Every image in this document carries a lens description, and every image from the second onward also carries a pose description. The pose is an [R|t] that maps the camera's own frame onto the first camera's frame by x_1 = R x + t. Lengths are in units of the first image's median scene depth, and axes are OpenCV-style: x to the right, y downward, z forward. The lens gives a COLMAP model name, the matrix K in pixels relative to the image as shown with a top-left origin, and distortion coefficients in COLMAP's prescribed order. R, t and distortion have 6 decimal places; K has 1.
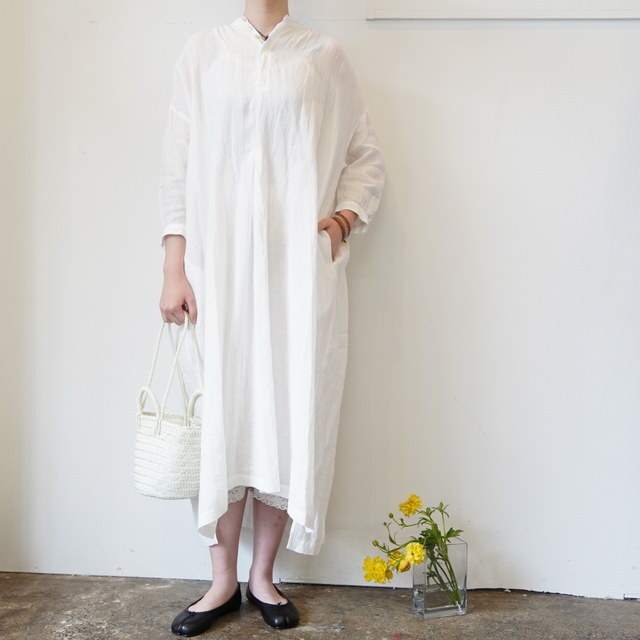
lens RADIAL K [[1145.3, 0, 318.2], [0, 1145.3, 325.0], [0, 0, 1]] dist [0.074576, 0.000000]
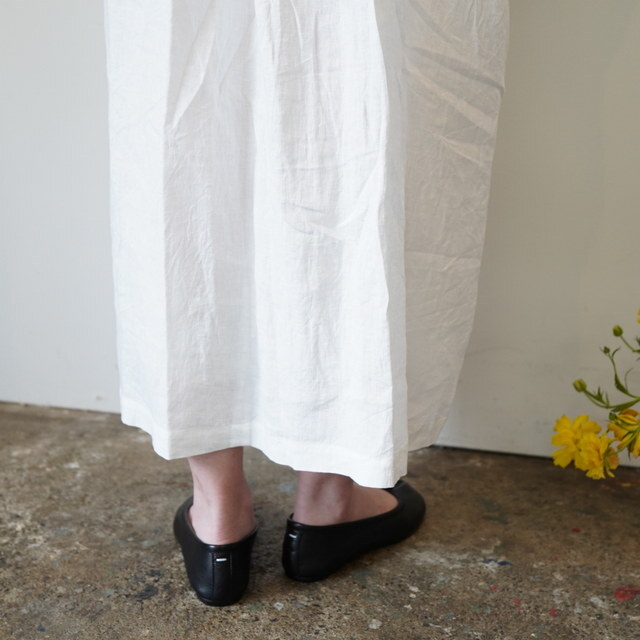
lens RADIAL K [[1145.3, 0, 288.6], [0, 1145.3, 365.5], [0, 0, 1]] dist [0.074576, 0.000000]
pose [[0.986769, 0.049733, -0.154317, 0.002999], [-0.013381, 0.973527, 0.228180, 0.073132], [0.161579, -0.223096, 0.961312, 0.520454]]
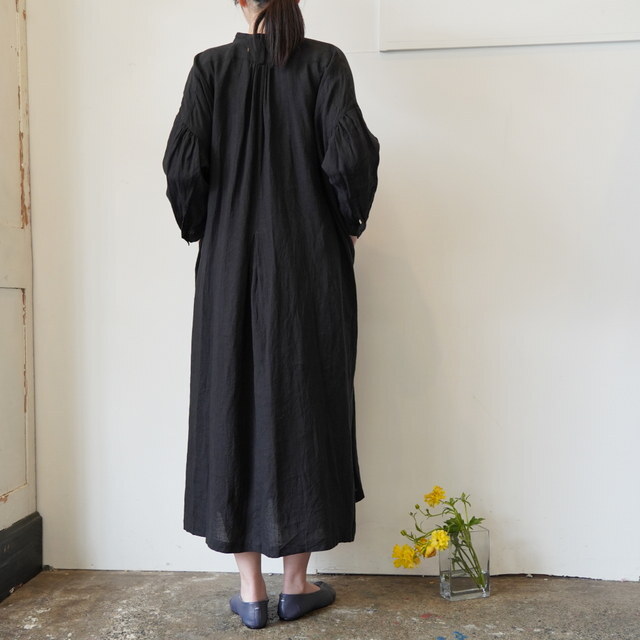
lens RADIAL K [[1145.3, 0, 308.4], [0, 1145.3, 318.7], [0, 0, 1]] dist [0.074576, 0.000000]
pose [[0.998798, -0.031344, -0.037681, 0.007574], [0.030361, 0.999190, -0.026394, 0.014946], [0.038478, 0.025218, 0.998941, -0.087650]]
